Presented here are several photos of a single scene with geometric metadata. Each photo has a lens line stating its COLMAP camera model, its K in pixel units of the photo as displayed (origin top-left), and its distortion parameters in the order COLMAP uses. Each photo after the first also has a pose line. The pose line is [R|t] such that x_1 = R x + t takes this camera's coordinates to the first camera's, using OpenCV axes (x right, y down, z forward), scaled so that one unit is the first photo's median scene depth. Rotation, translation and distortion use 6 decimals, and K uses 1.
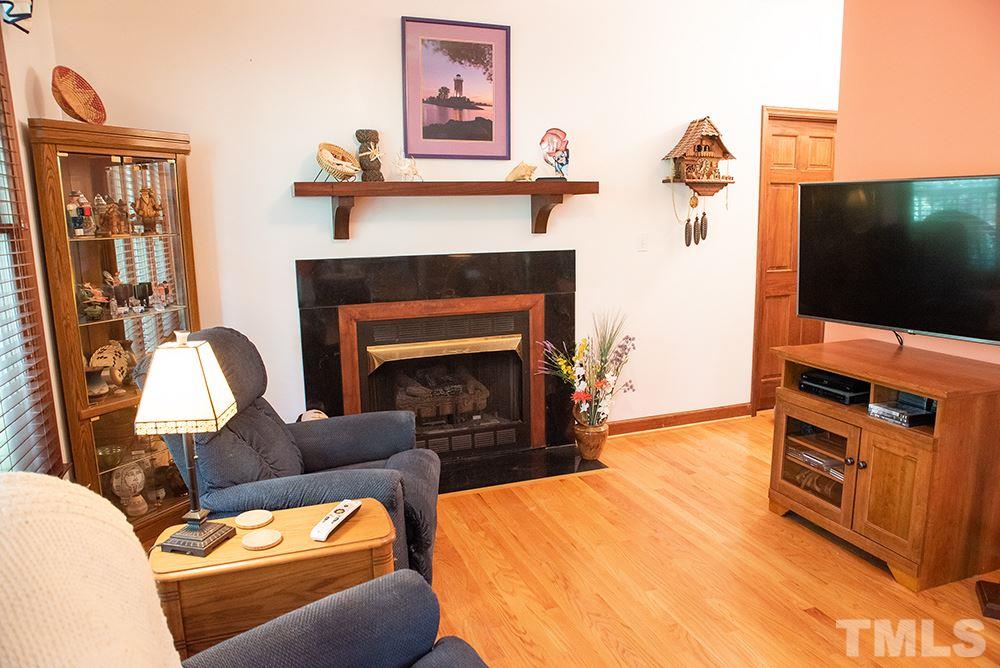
lens RADIAL K [[693.3, 0, 502.8], [0, 693.3, 332.3], [0, 0, 1]] dist [-0.071187, 0.033279]
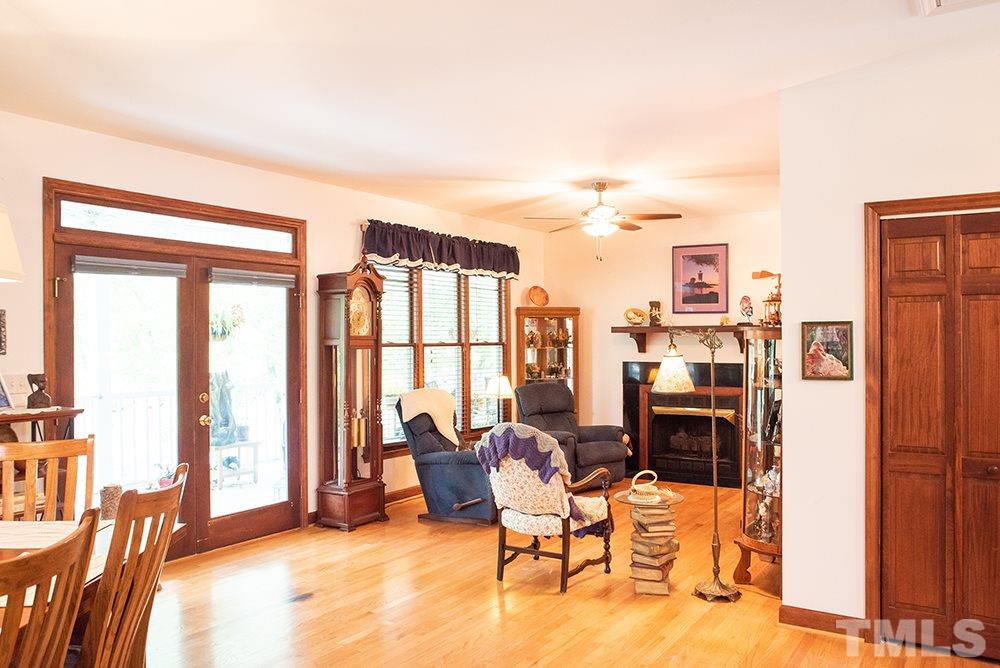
lens RADIAL K [[761.7, 0, 501.5], [0, 761.7, 336.2], [0, 0, 1]] dist [-0.090100, -0.001079]
pose [[0.591600, 0.010749, -0.806160, 1.304996], [-0.141321, 0.985813, -0.090564, 0.079788], [0.793749, 0.167505, 0.584726, -0.658260]]
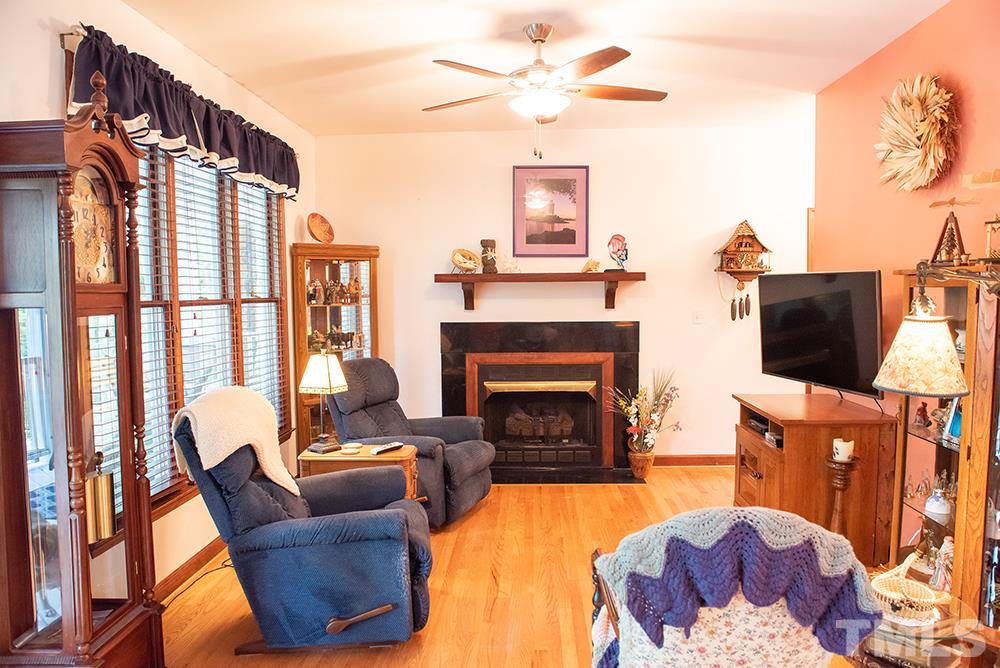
lens RADIAL K [[693.3, 0, 499.7], [0, 693.3, 334.6], [0, 0, 1]] dist [-0.071187, 0.033279]
pose [[0.923012, 0.032039, -0.383434, 0.403275], [-0.070814, 0.993650, -0.087438, 0.047825], [0.378197, 0.107859, 0.919420, -0.370720]]
